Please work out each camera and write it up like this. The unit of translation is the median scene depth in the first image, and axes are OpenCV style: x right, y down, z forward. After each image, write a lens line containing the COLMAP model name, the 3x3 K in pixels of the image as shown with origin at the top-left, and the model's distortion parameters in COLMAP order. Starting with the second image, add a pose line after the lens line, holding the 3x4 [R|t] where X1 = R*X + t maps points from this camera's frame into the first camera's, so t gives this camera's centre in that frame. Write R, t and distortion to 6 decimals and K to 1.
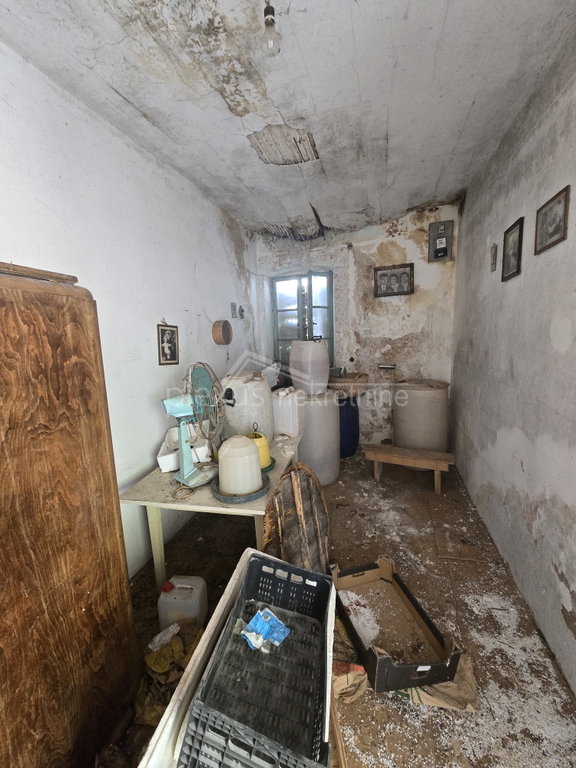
lens RADIAL K [[313.4, 0, 285.5], [0, 313.4, 390.9], [0, 0, 1]] dist [-0.005181, -0.000304]
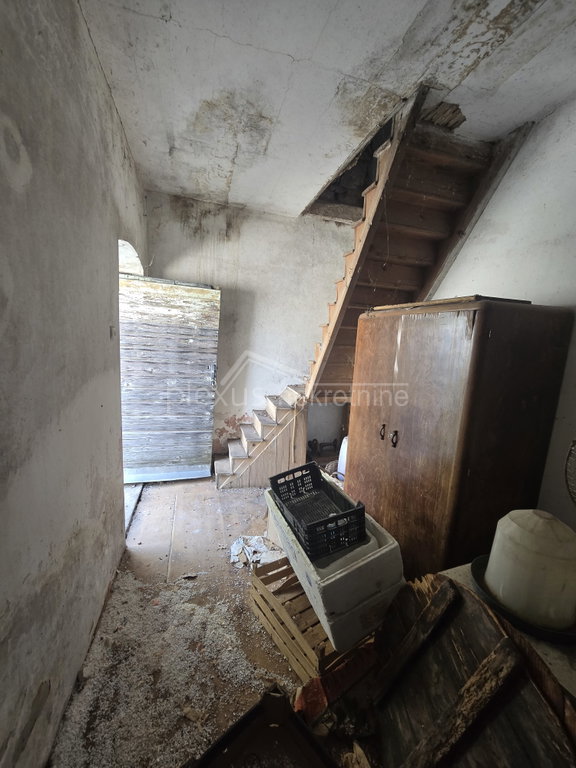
lens RADIAL K [[313.4, 0, 284.7], [0, 313.4, 385.6], [0, 0, 1]] dist [-0.005181, -0.000304]
pose [[-0.851938, 0.072535, -0.518595, 0.288056], [-0.113914, 0.940969, 0.318748, -0.112011], [0.511102, 0.330629, -0.793385, 0.613455]]
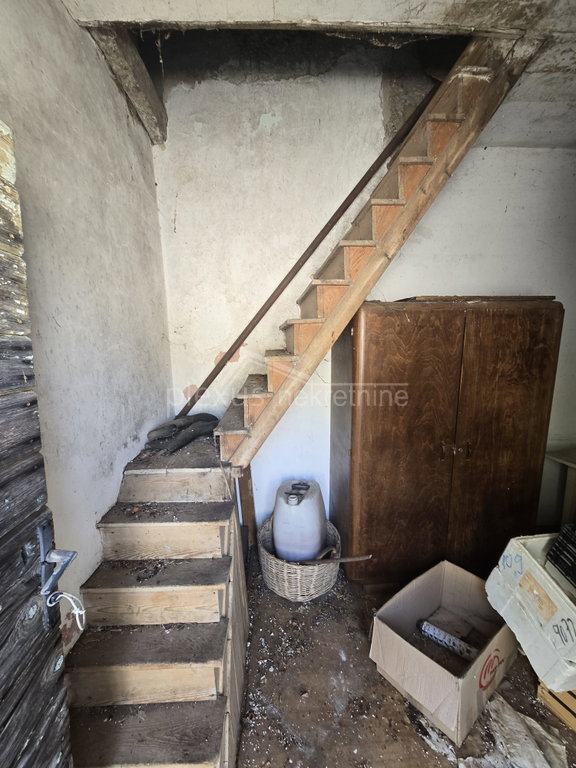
lens RADIAL K [[313.4, 0, 286.0], [0, 313.4, 384.5], [0, 0, 1]] dist [-0.005181, -0.000304]
pose [[0.321381, 0.171992, -0.931200, 0.165112], [-0.160623, 0.979019, 0.125389, 0.038681], [0.933228, 0.109274, 0.342264, -0.283785]]
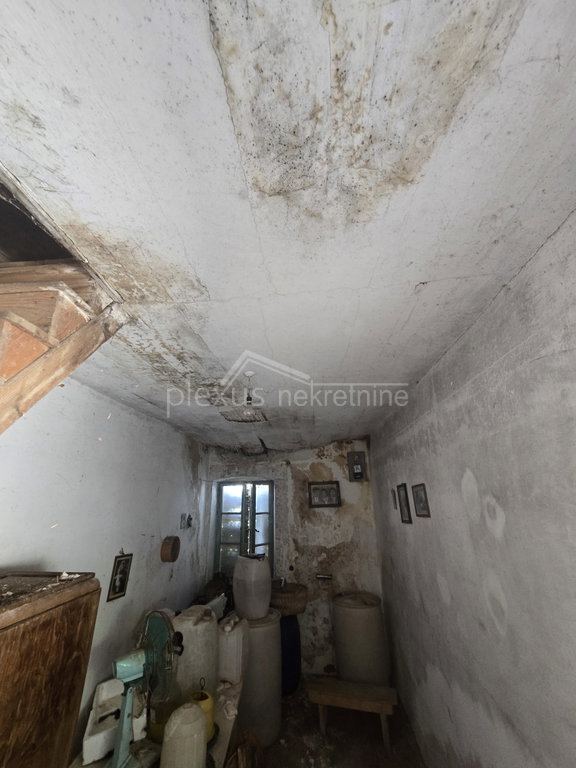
lens RADIAL K [[313.4, 0, 285.1], [0, 313.4, 387.7], [0, 0, 1]] dist [-0.005181, -0.000304]
pose [[0.979678, 0.091426, 0.178526, -0.063969], [0.010967, 0.864325, -0.502815, -0.124977], [-0.200275, 0.494555, 0.845757, -0.223272]]
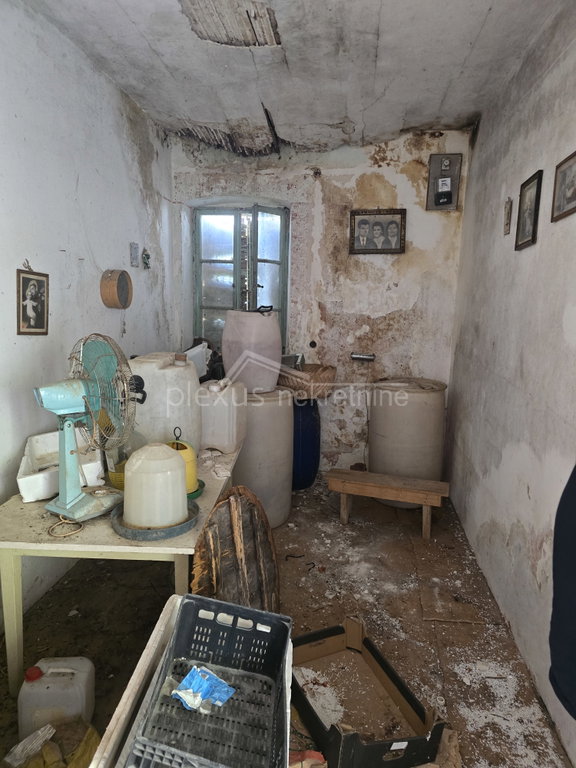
lens RADIAL K [[514.4, 0, 293.9], [0, 514.4, 393.5], [0, 0, 1]] dist [0.056177, -0.047357]
pose [[0.982015, 0.036782, 0.185185, -0.036711], [-0.036768, 0.999318, -0.003511, 0.014058], [-0.185187, -0.003361, 0.982697, -0.095967]]
